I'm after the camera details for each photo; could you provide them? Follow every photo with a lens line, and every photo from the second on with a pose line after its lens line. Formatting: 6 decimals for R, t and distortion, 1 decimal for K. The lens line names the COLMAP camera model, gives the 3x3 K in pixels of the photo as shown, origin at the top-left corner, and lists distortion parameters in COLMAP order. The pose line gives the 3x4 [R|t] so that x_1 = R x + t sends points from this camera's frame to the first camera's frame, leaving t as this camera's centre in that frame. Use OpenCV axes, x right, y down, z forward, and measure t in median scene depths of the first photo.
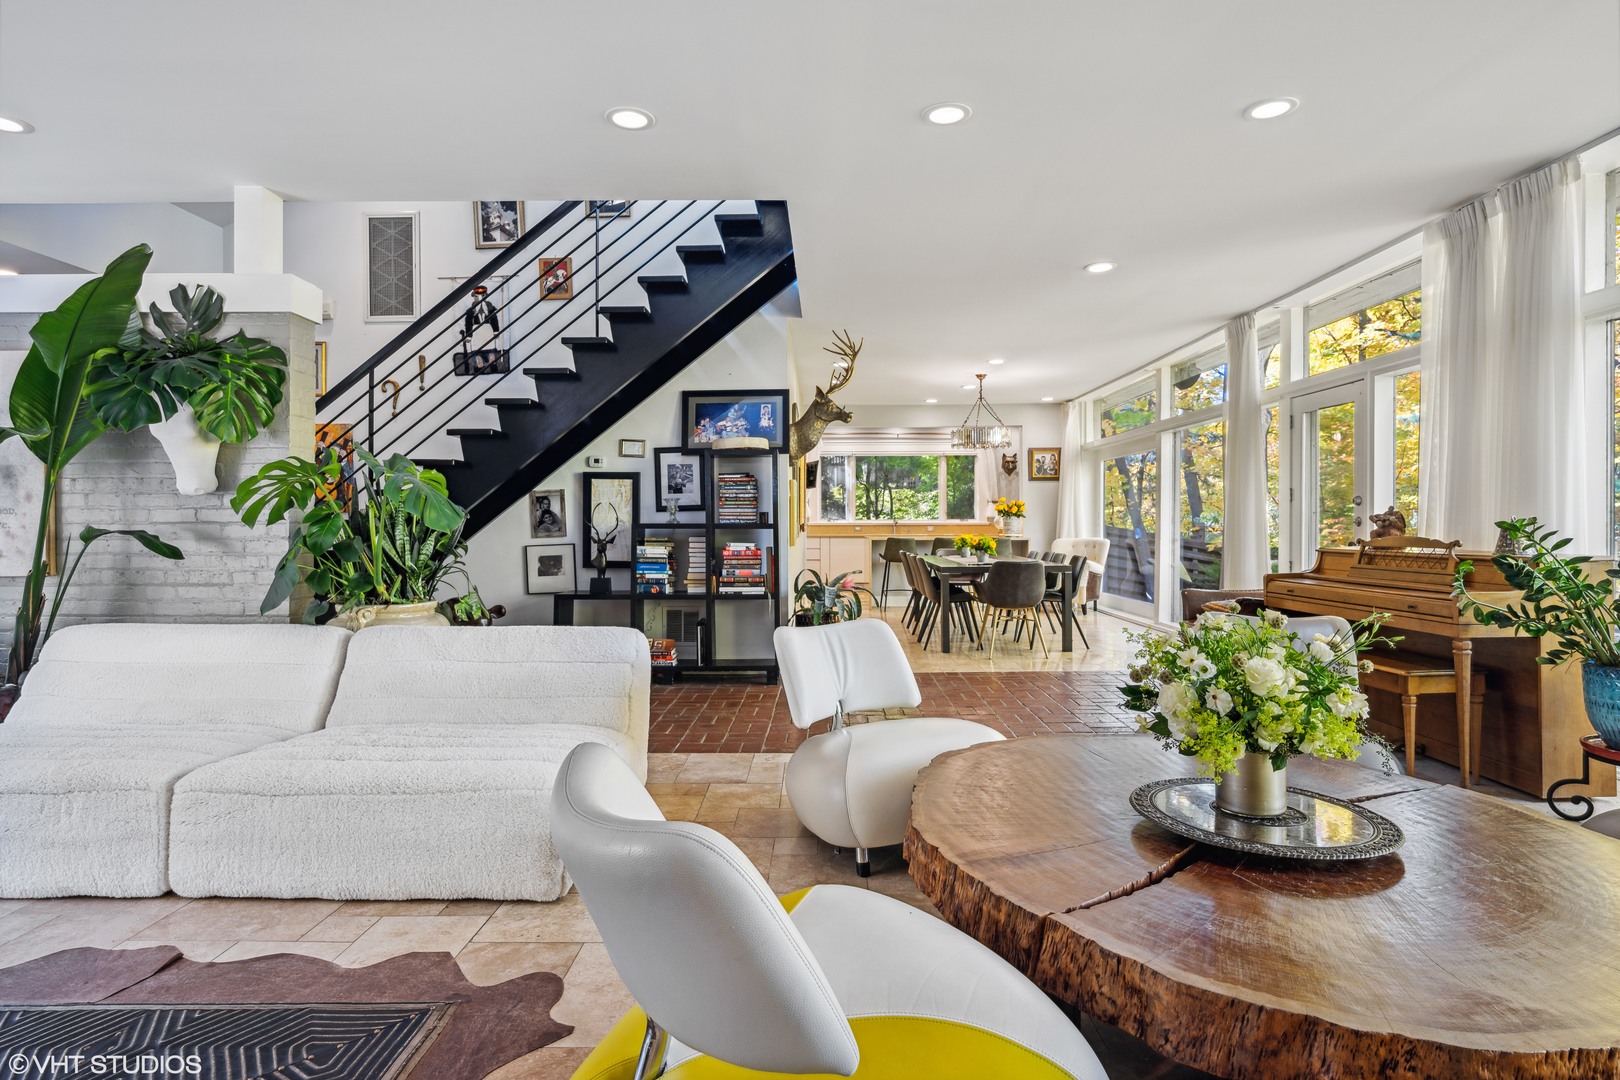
lens RADIAL K [[867.0, 0, 810.7], [0, 867.0, 519.5], [0, 0, 1]] dist [0.000307, 0.000376]
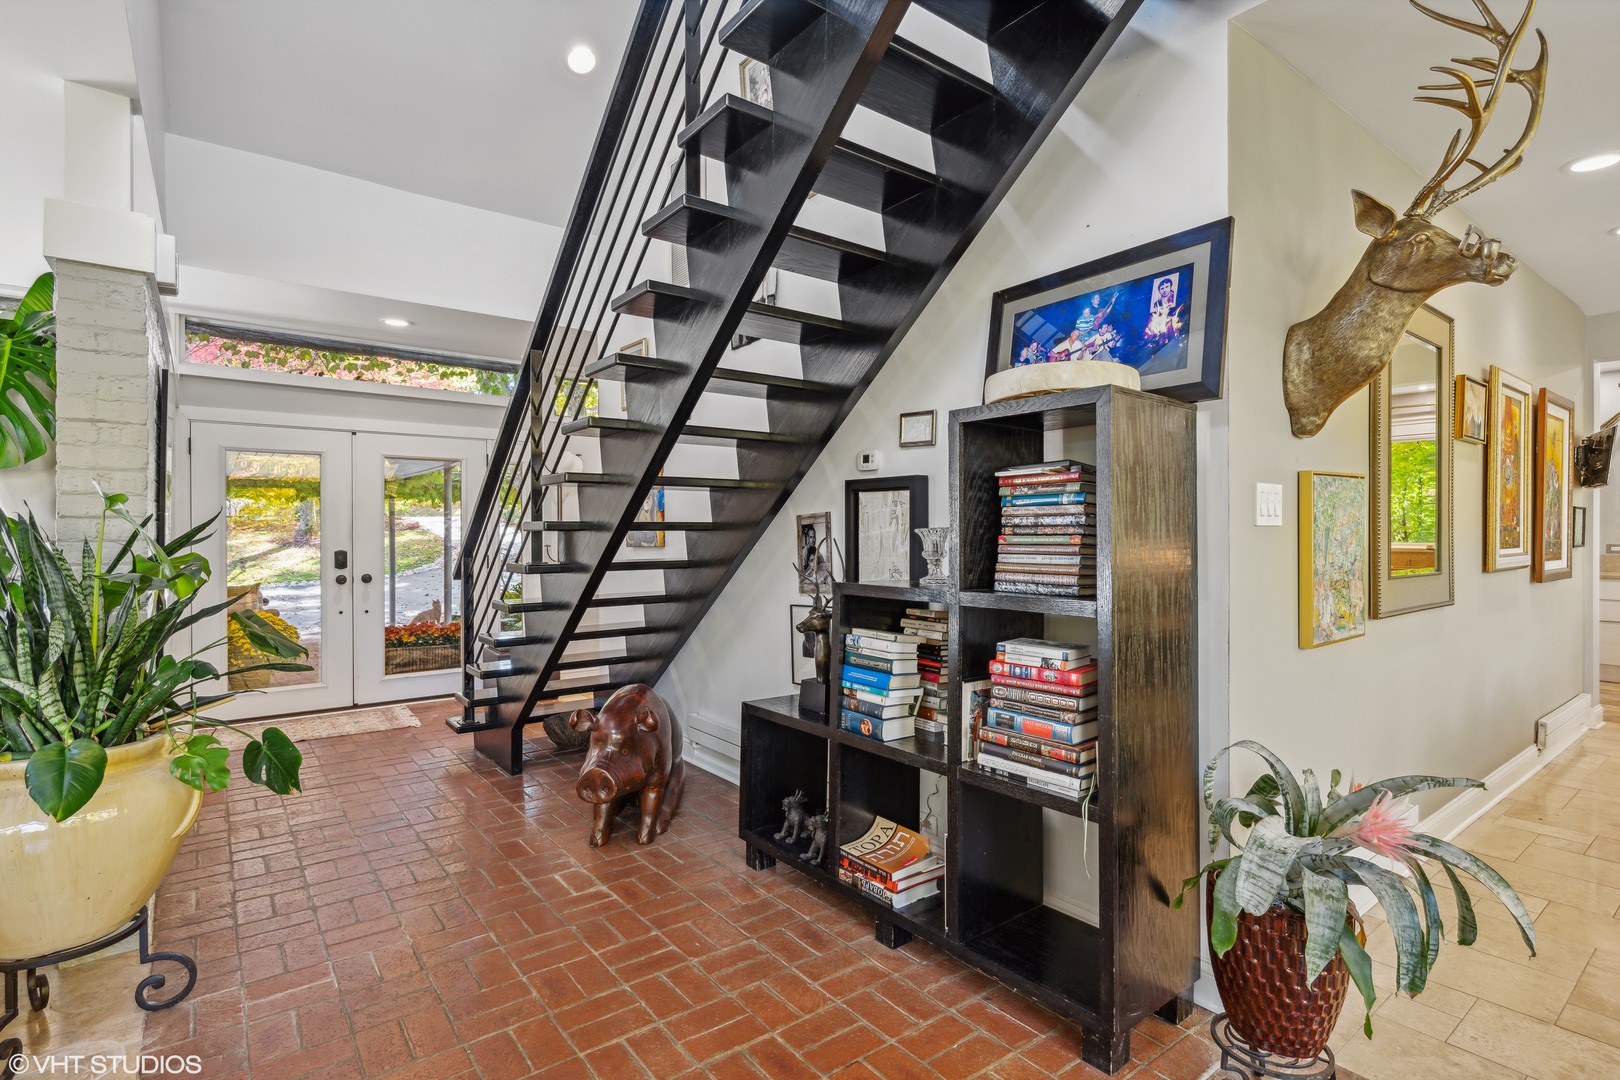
lens RADIAL K [[787.0, 0, 809.7], [0, 787.0, 533.7], [0, 0, 1]] dist [0.001140, 0.000722]
pose [[0.620236, 0.000720, -0.784415, 0.119954], [0.002974, 0.999990, 0.003269, -0.021732], [0.784410, -0.004360, 0.620228, 0.660557]]
